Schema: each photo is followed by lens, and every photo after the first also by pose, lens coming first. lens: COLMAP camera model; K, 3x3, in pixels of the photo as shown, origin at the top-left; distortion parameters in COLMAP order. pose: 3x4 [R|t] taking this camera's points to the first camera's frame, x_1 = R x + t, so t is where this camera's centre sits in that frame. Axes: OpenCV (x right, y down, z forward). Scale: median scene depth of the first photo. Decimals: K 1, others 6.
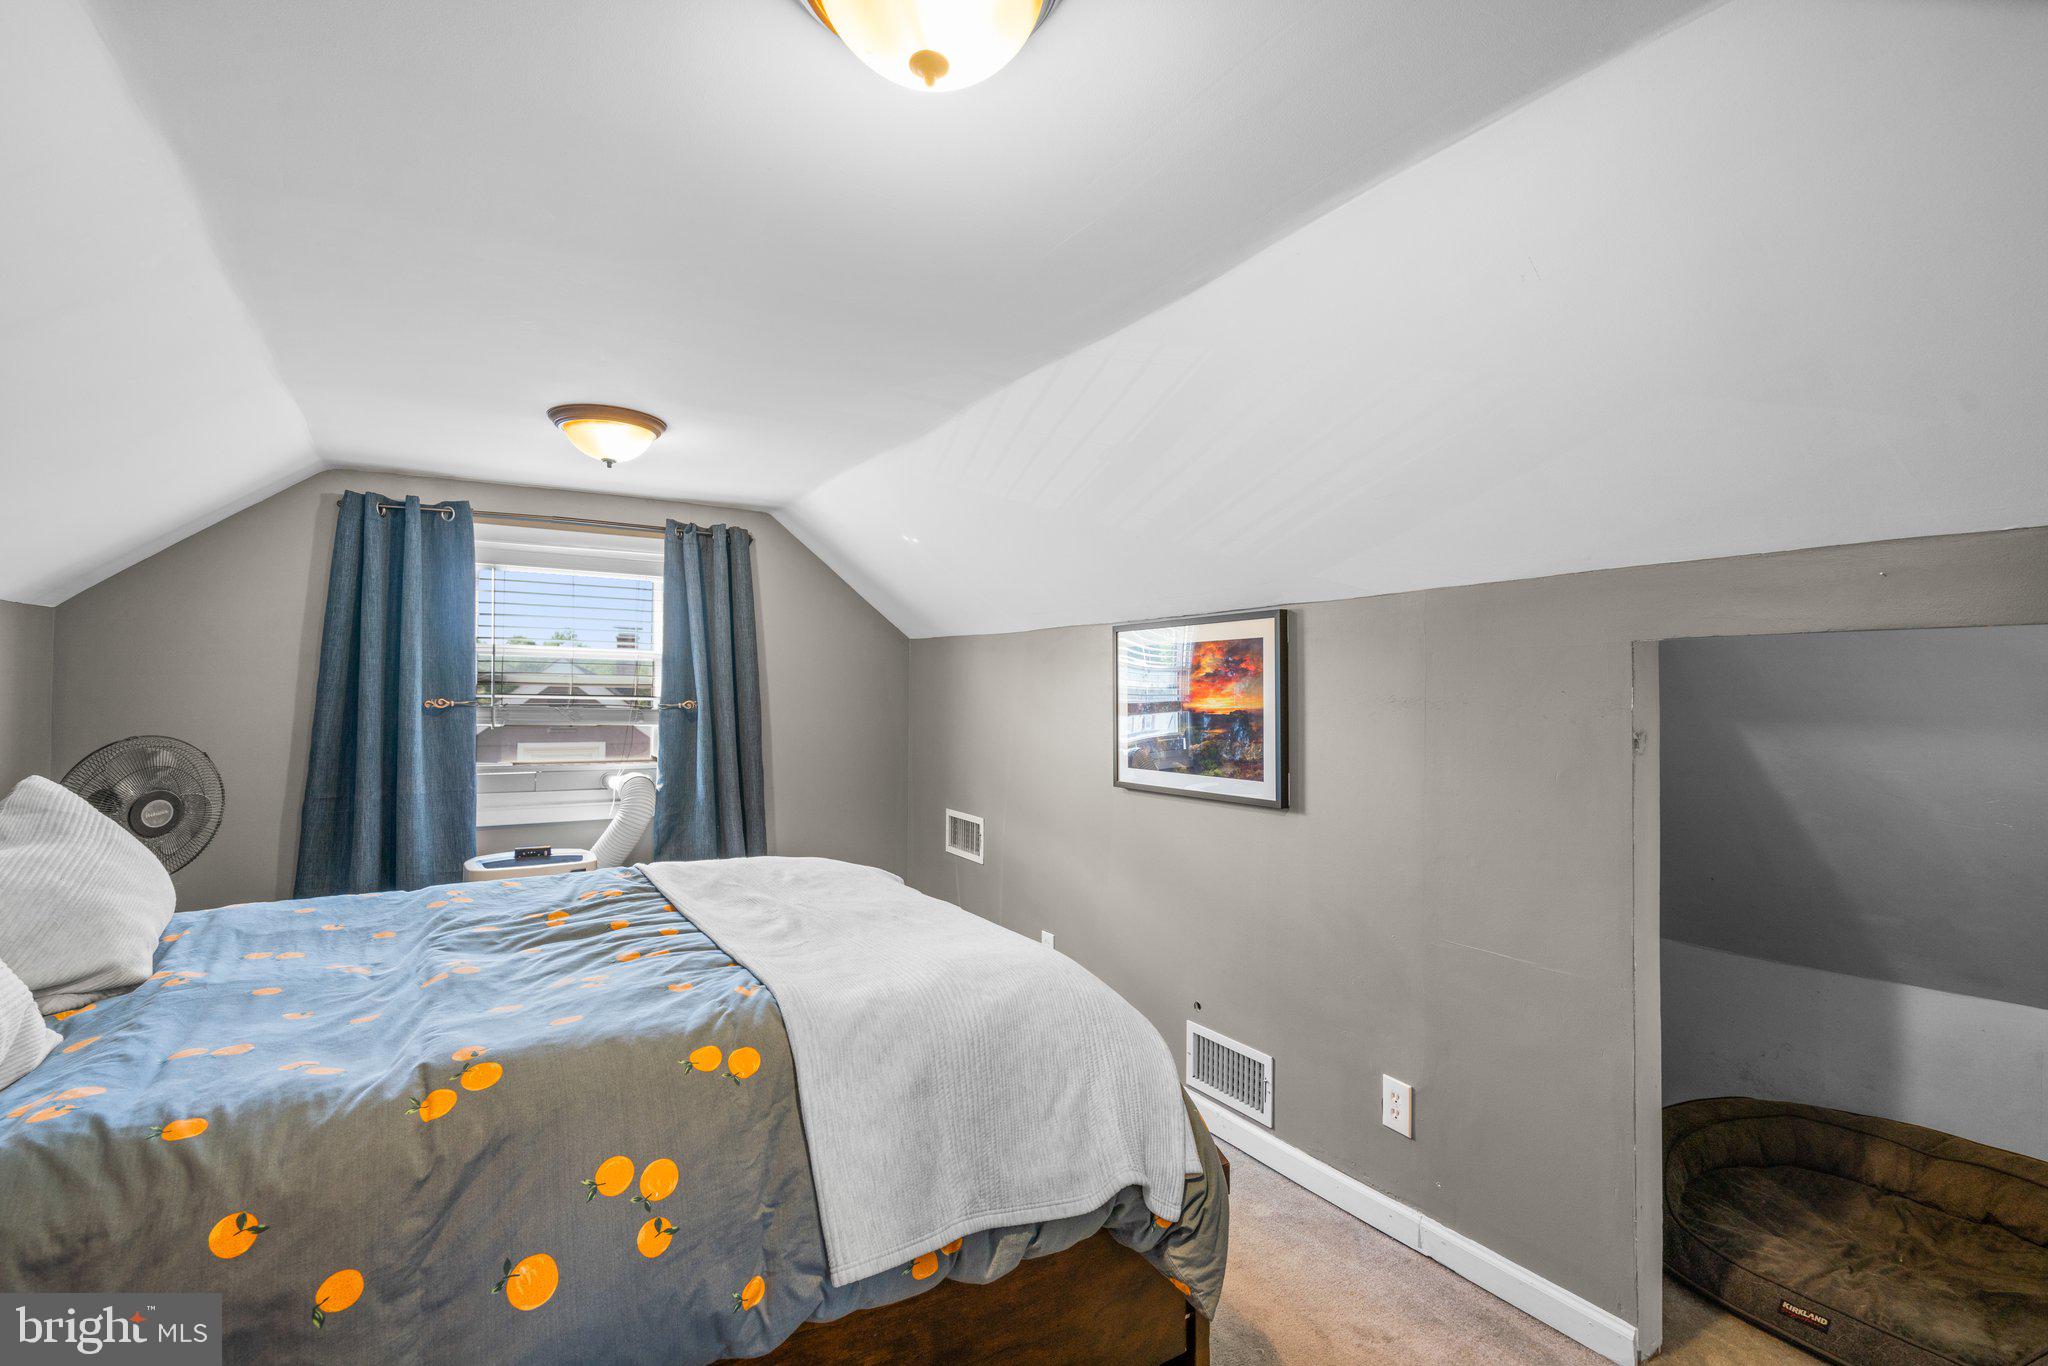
lens RADIAL K [[930.9, 0, 1020.3], [0, 930.9, 694.7], [0, 0, 1]] dist [-0.000674, 0.000271]
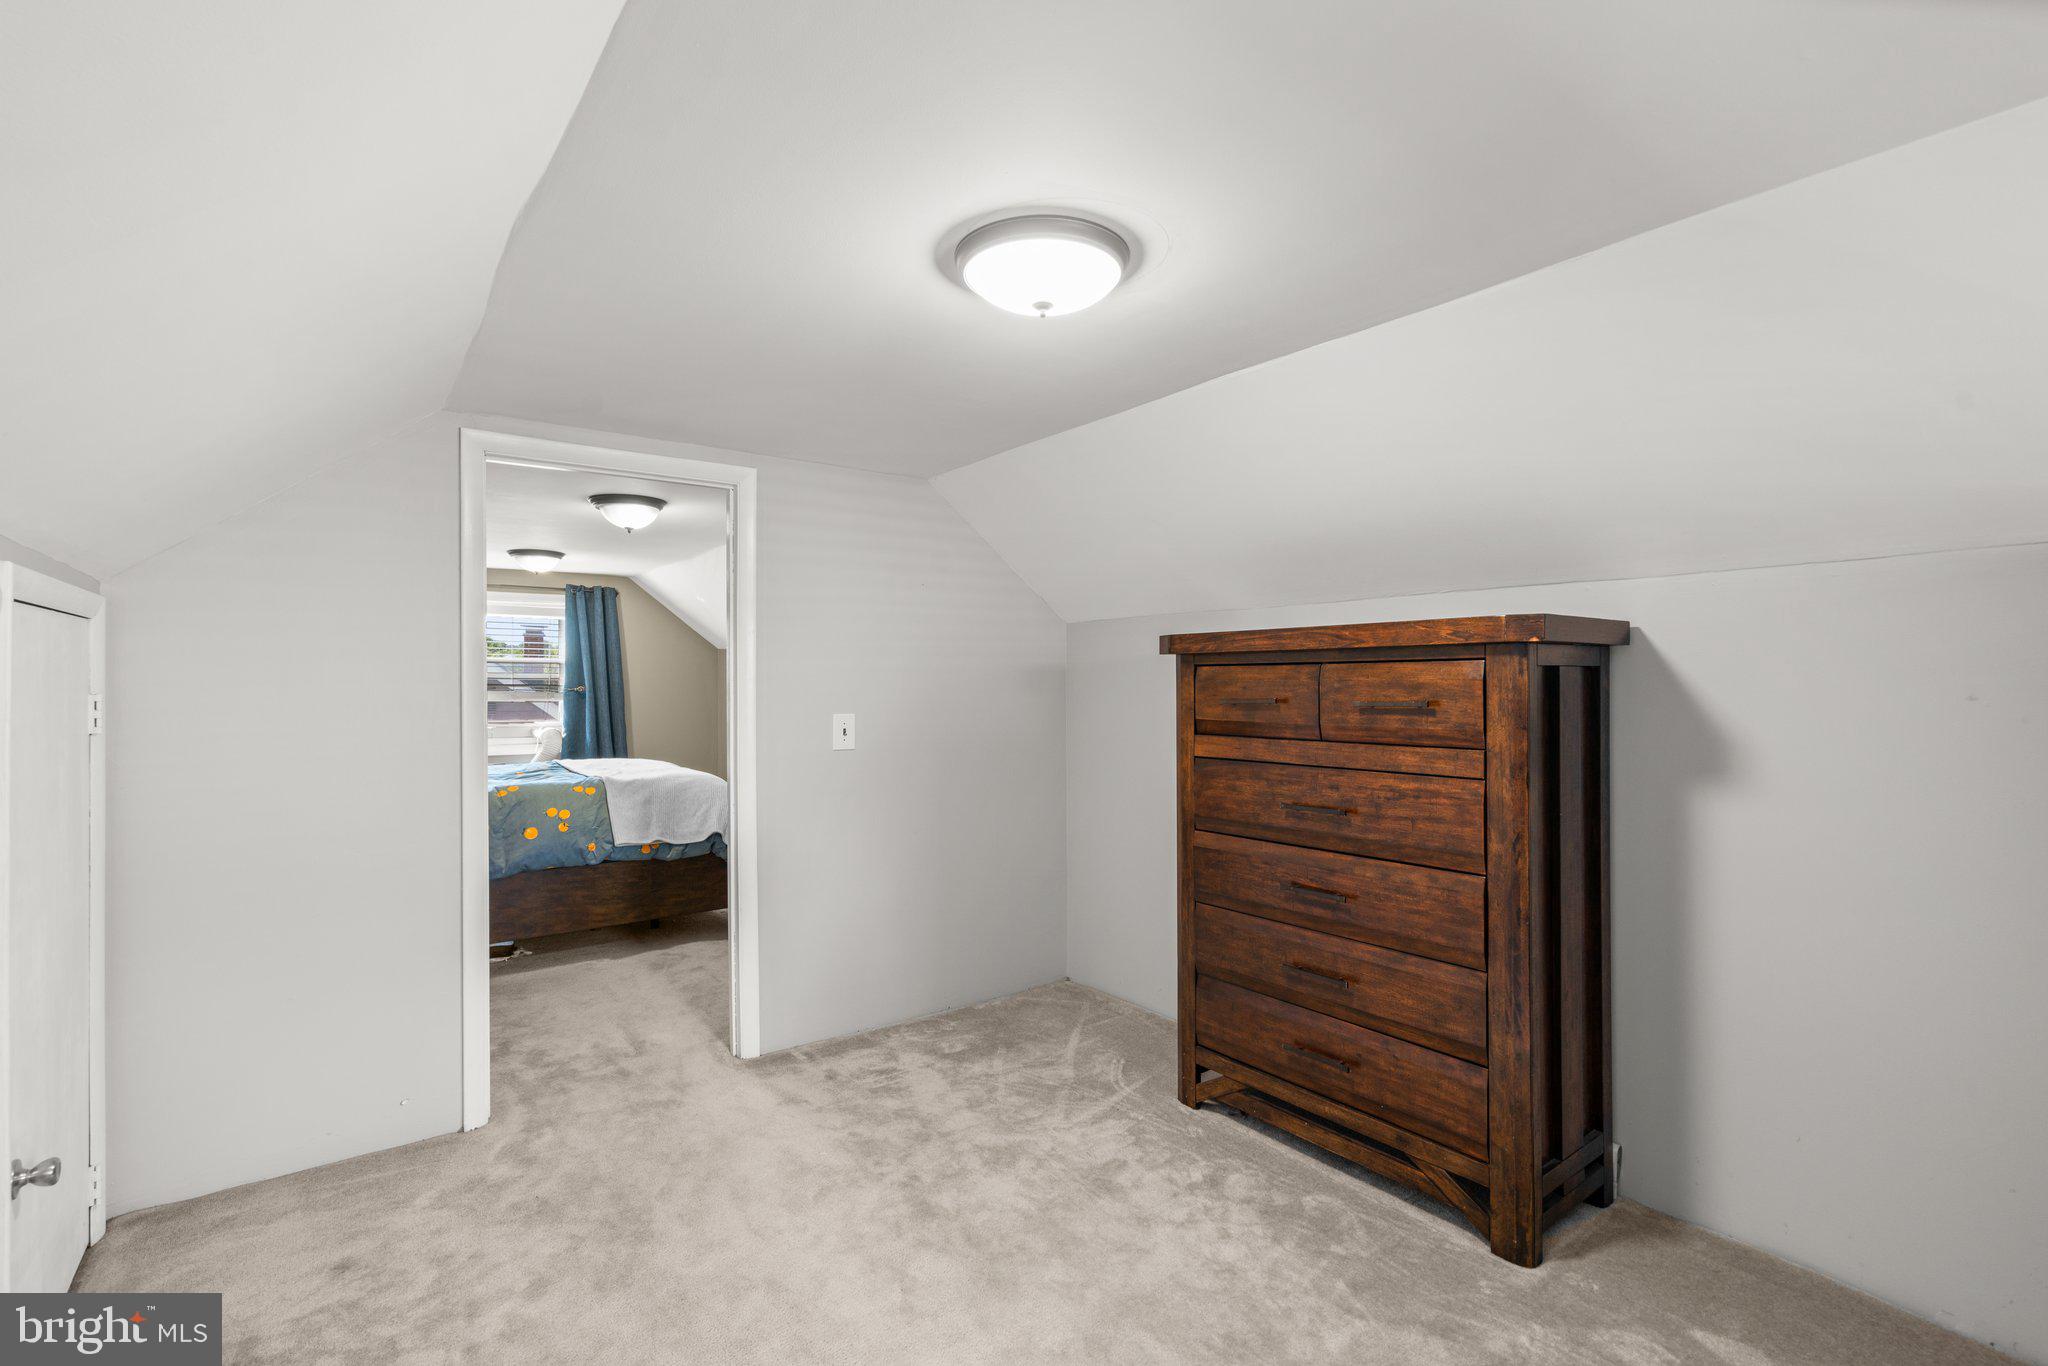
lens RADIAL K [[930.9, 0, 1020.3], [0, 930.9, 694.7], [0, 0, 1]] dist [-0.000674, 0.000271]
pose [[0.996317, -0.007510, 0.085412, 0.348798], [0.006337, 0.999882, 0.013999, 0.002647], [-0.085507, -0.013406, 0.996247, -0.895308]]
